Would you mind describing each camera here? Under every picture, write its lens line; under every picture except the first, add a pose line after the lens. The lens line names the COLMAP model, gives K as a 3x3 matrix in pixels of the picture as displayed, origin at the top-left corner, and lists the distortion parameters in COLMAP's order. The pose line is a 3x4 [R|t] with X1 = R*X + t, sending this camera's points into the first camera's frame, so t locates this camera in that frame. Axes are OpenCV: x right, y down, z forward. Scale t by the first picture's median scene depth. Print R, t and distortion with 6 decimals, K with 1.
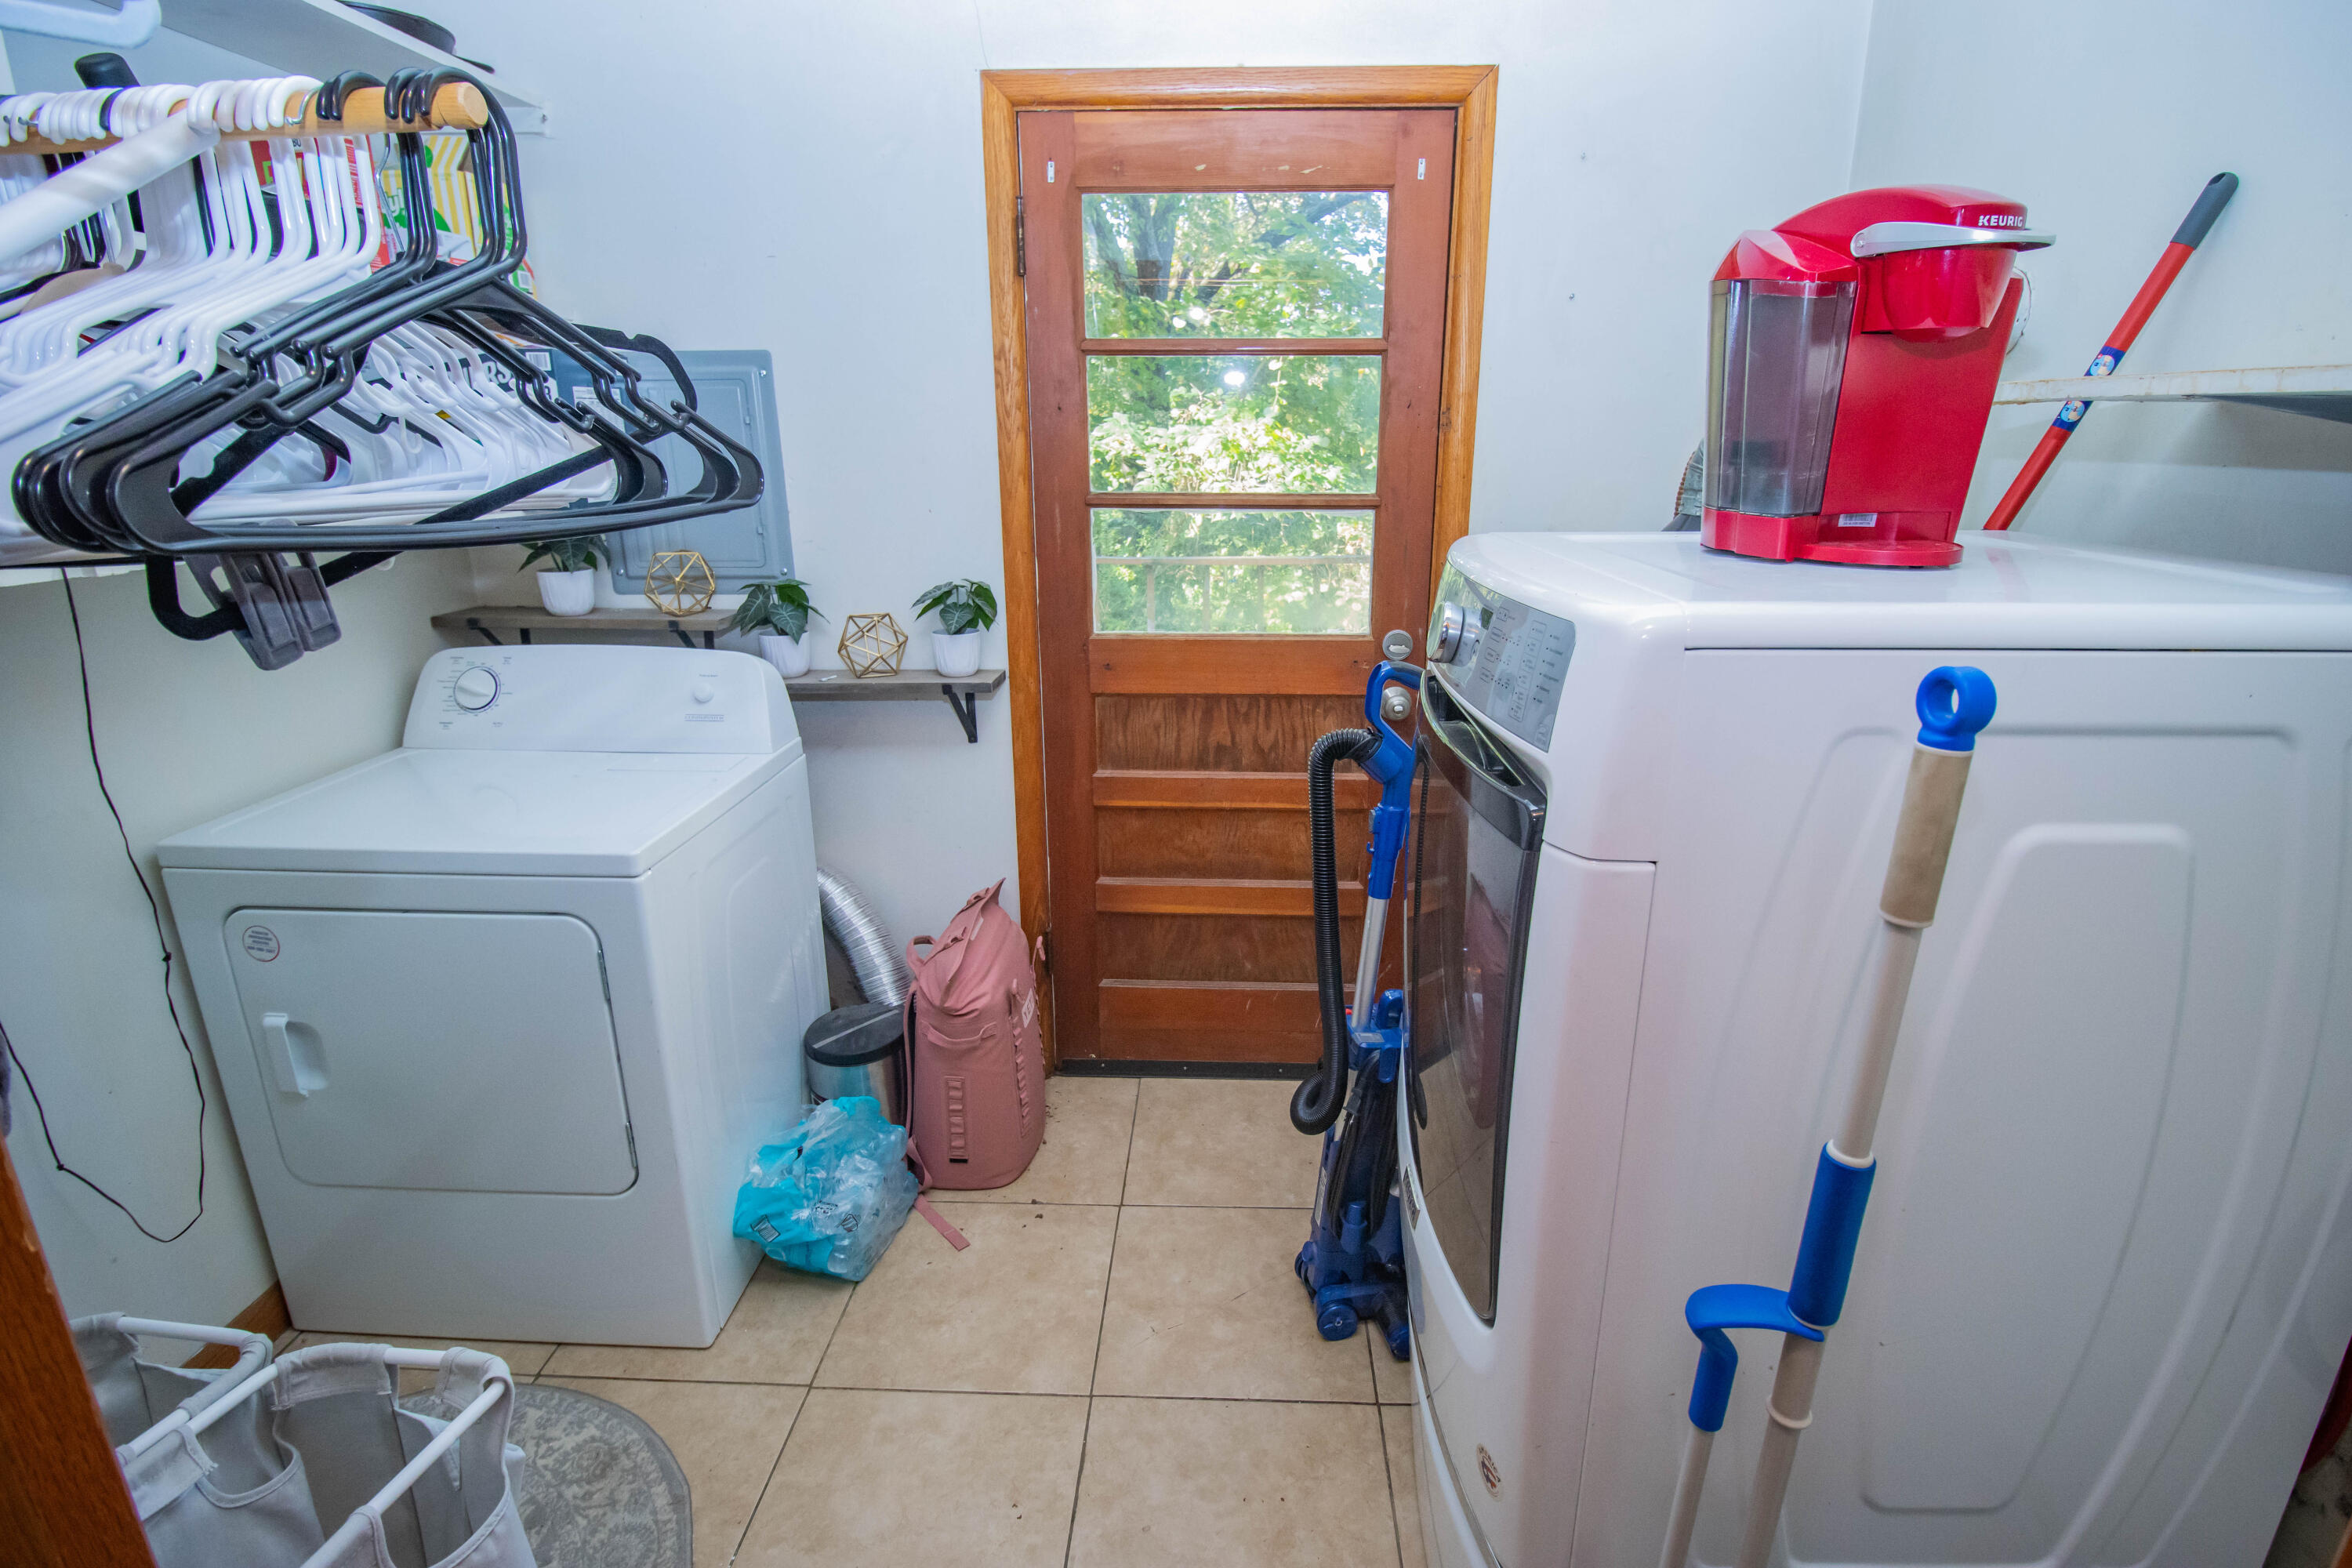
lens RADIAL K [[1097.4, 0, 1196.1], [0, 1097.4, 768.2], [0, 0, 1]] dist [0.001231, -0.013686]
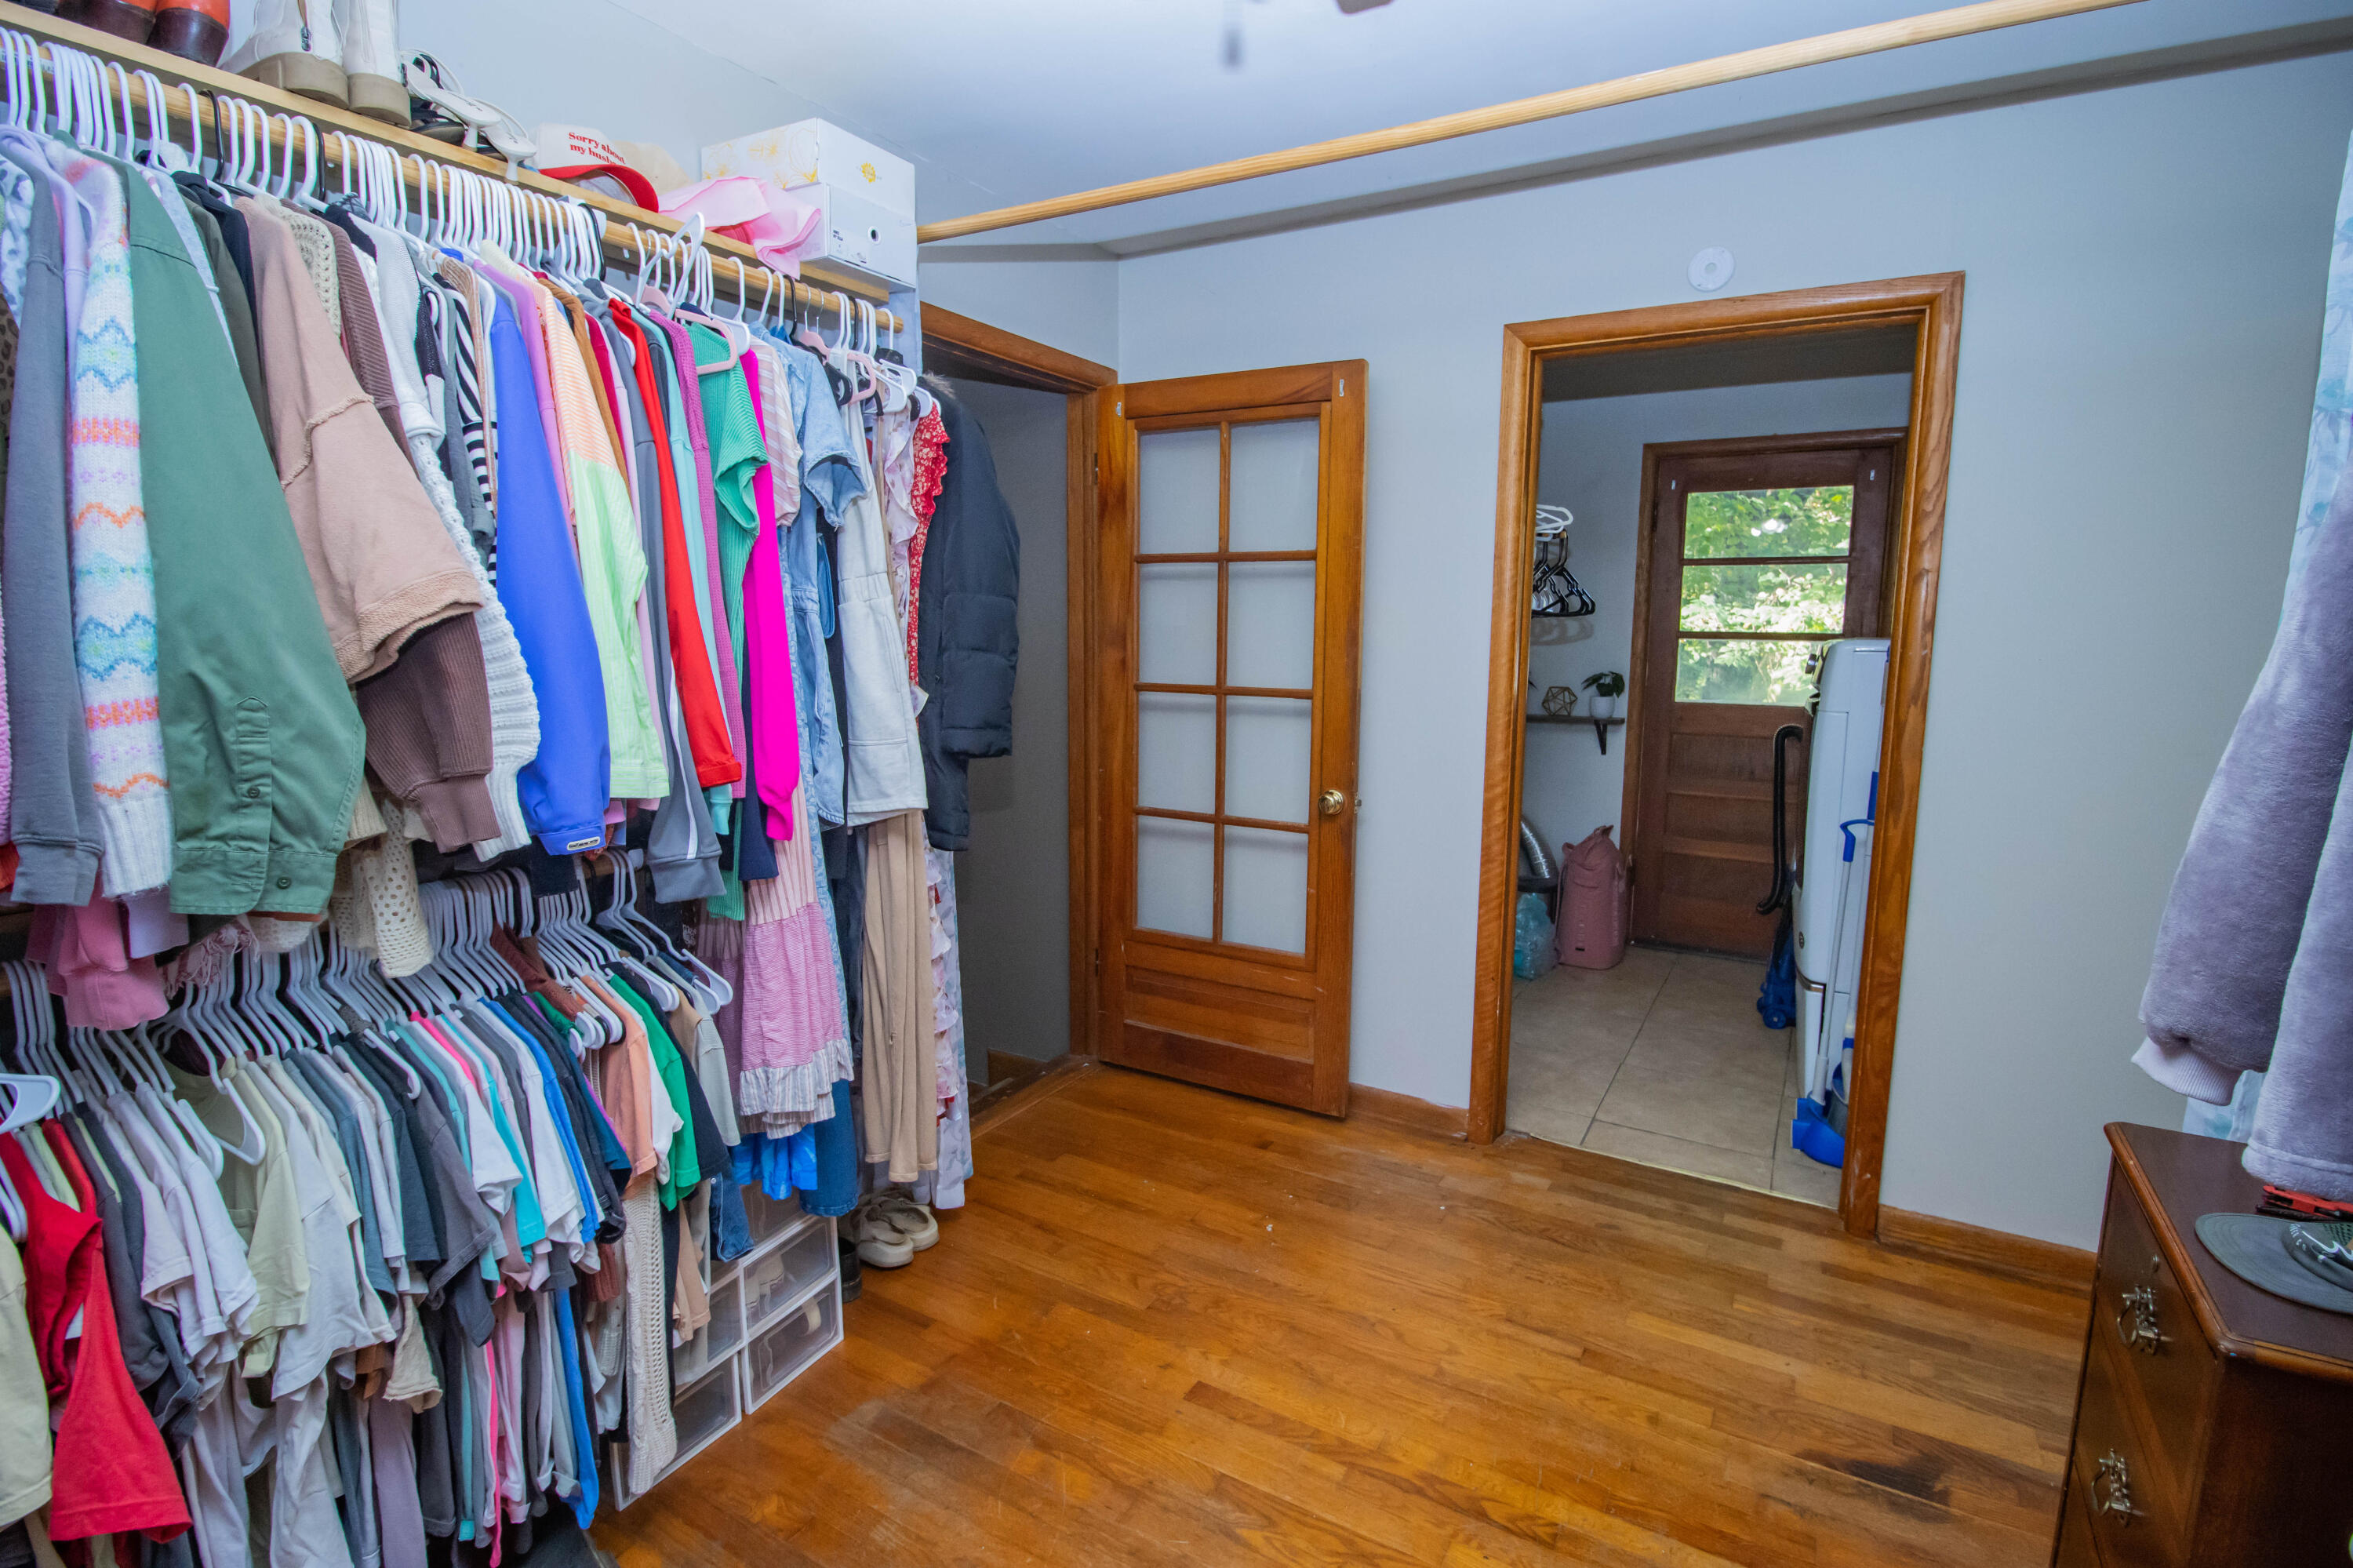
lens RADIAL K [[1097.9, 0, 1196.6], [0, 1097.9, 768.2], [0, 0, 1]] dist [0.001231, -0.013686]
pose [[0.877790, 0.069465, -0.473982, 0.094000], [-0.143907, 0.981968, -0.122595, 0.359889], [0.456919, 0.175822, 0.871959, -1.081801]]
